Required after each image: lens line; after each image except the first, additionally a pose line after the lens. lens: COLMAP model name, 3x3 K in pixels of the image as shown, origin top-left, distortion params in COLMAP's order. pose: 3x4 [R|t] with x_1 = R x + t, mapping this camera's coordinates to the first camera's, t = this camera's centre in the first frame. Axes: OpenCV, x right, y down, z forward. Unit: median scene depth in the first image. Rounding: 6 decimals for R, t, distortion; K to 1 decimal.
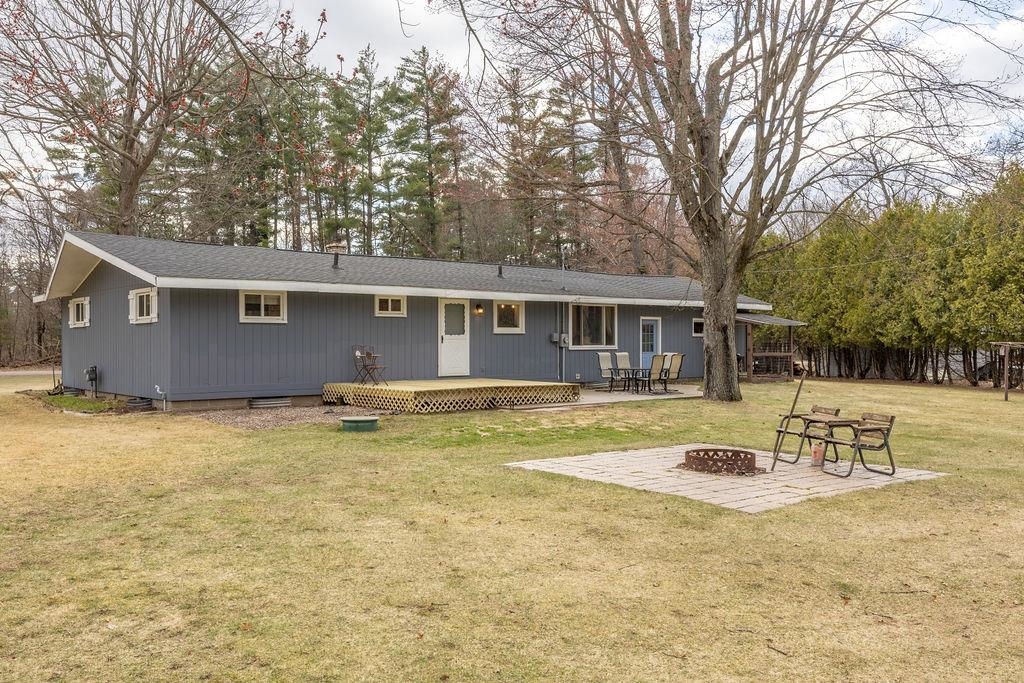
lens RADIAL K [[863.8, 0, 512.0], [0, 863.8, 341.5], [0, 0, 1]] dist [-0.003222, -0.000754]
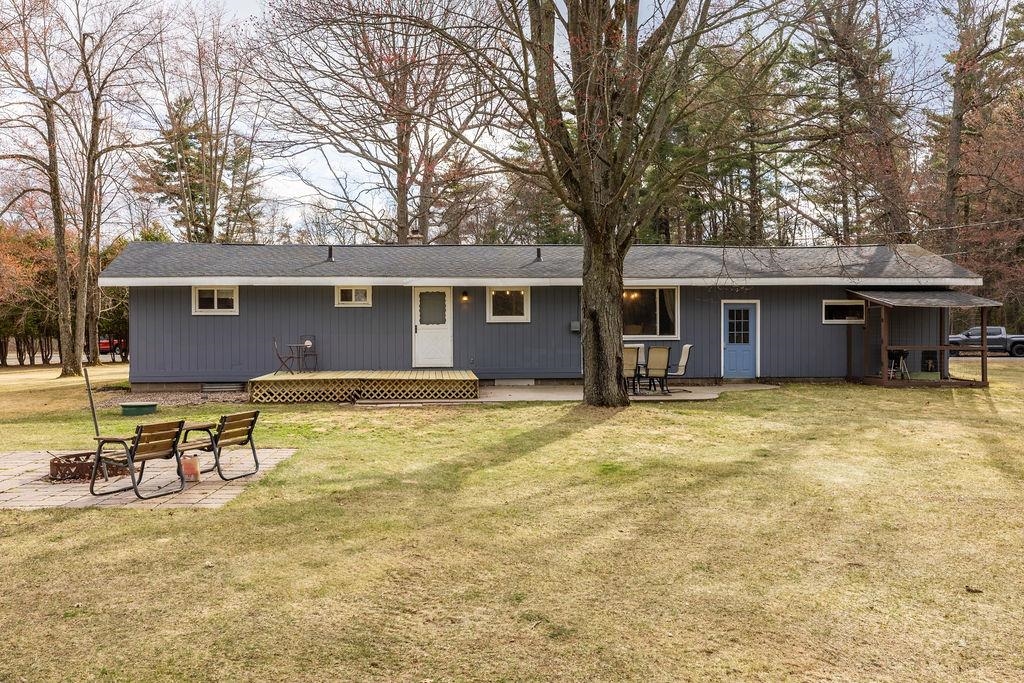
lens RADIAL K [[853.7, 0, 512.0], [0, 853.7, 341.5], [0, 0, 1]] dist [0.042220, 0.010943]
pose [[0.806697, 0.005275, -0.590941, 0.597143], [0.002475, 0.999921, 0.012304, -0.000030], [0.590959, -0.011388, 0.806621, 0.298780]]
